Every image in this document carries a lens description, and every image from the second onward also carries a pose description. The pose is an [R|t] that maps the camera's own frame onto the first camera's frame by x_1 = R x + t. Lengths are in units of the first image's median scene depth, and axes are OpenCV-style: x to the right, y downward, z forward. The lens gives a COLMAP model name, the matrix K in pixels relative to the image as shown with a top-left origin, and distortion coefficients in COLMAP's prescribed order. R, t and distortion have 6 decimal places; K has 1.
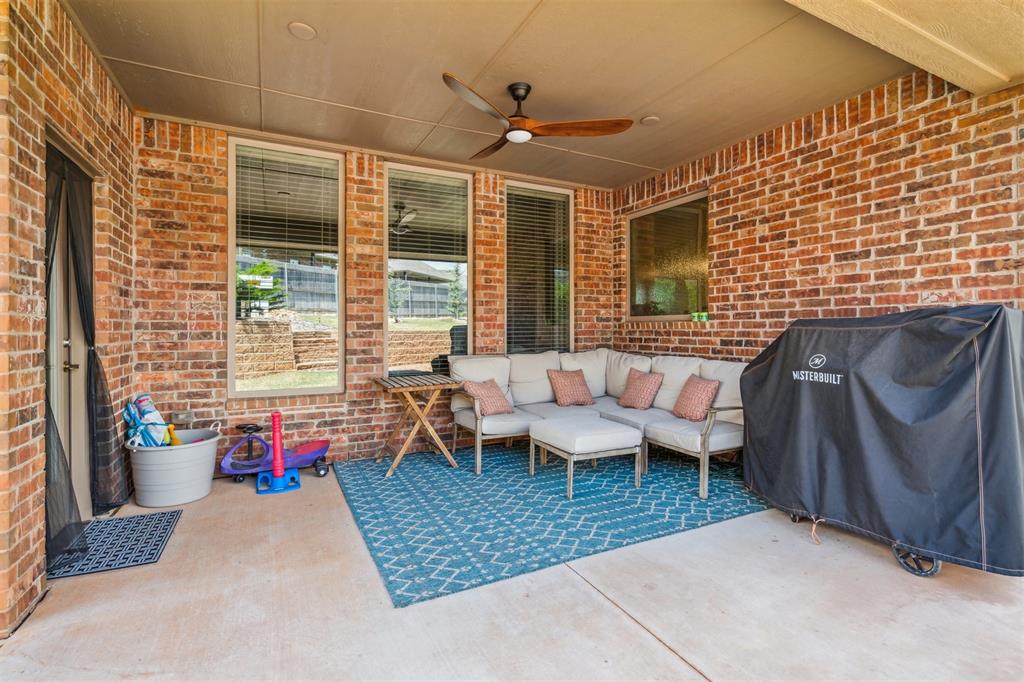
lens RADIAL K [[469.4, 0, 508.8], [0, 469.4, 332.8], [0, 0, 1]] dist [-0.002435, 0.001291]
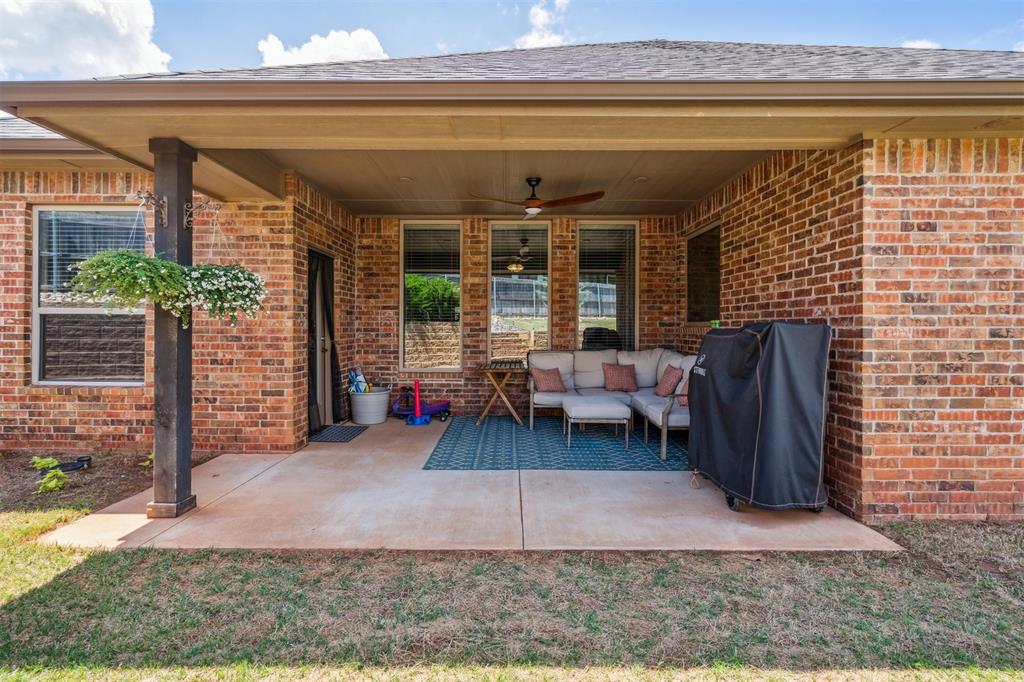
lens RADIAL K [[469.4, 0, 513.7], [0, 469.4, 335.5], [0, 0, 1]] dist [-0.002435, 0.001291]
pose [[0.890525, 0.011497, -0.454788, 0.618421], [-0.006746, 0.999904, 0.012068, -0.018842], [0.454884, -0.007679, 0.890518, -0.386633]]
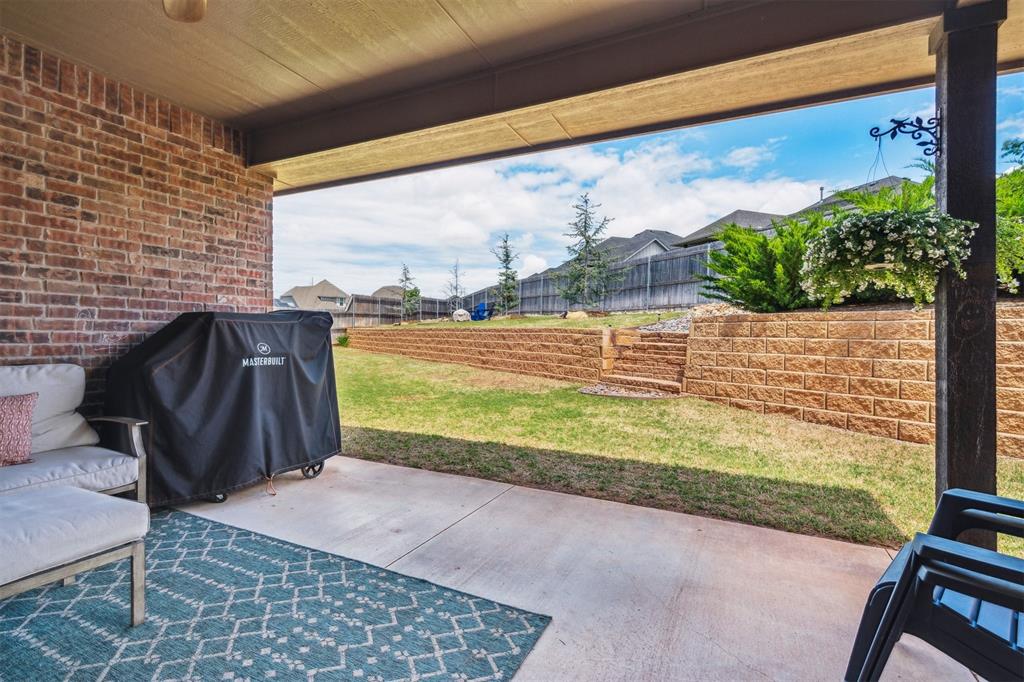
lens RADIAL K [[469.4, 0, 515.2], [0, 469.4, 334.1], [0, 0, 1]] dist [-0.002435, 0.001291]
pose [[-0.611083, -0.002411, 0.791563, -0.543579], [-0.004769, 0.999988, -0.000637, 0.016310], [-0.791552, -0.004164, -0.611087, 0.951770]]
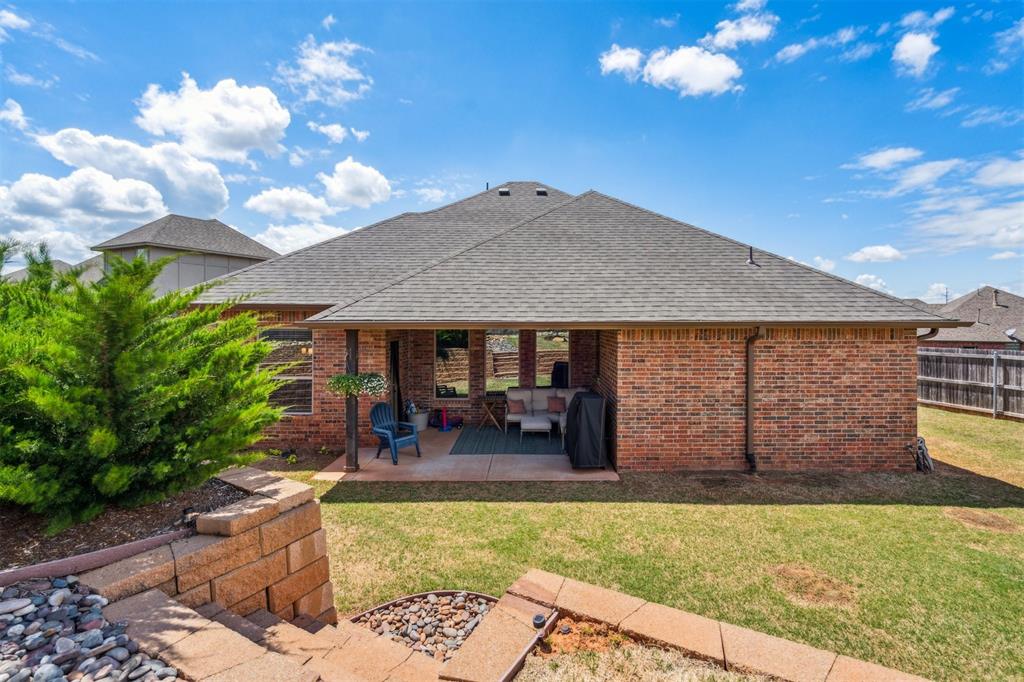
lens RADIAL K [[469.4, 0, 539.0], [0, 469.4, 329.6], [0, 0, 1]] dist [-0.002435, 0.001291]
pose [[0.897951, 0.013101, -0.439901, 1.466963], [-0.006452, 0.999841, 0.016606, -0.405189], [0.440049, -0.012073, 0.897893, -1.554634]]
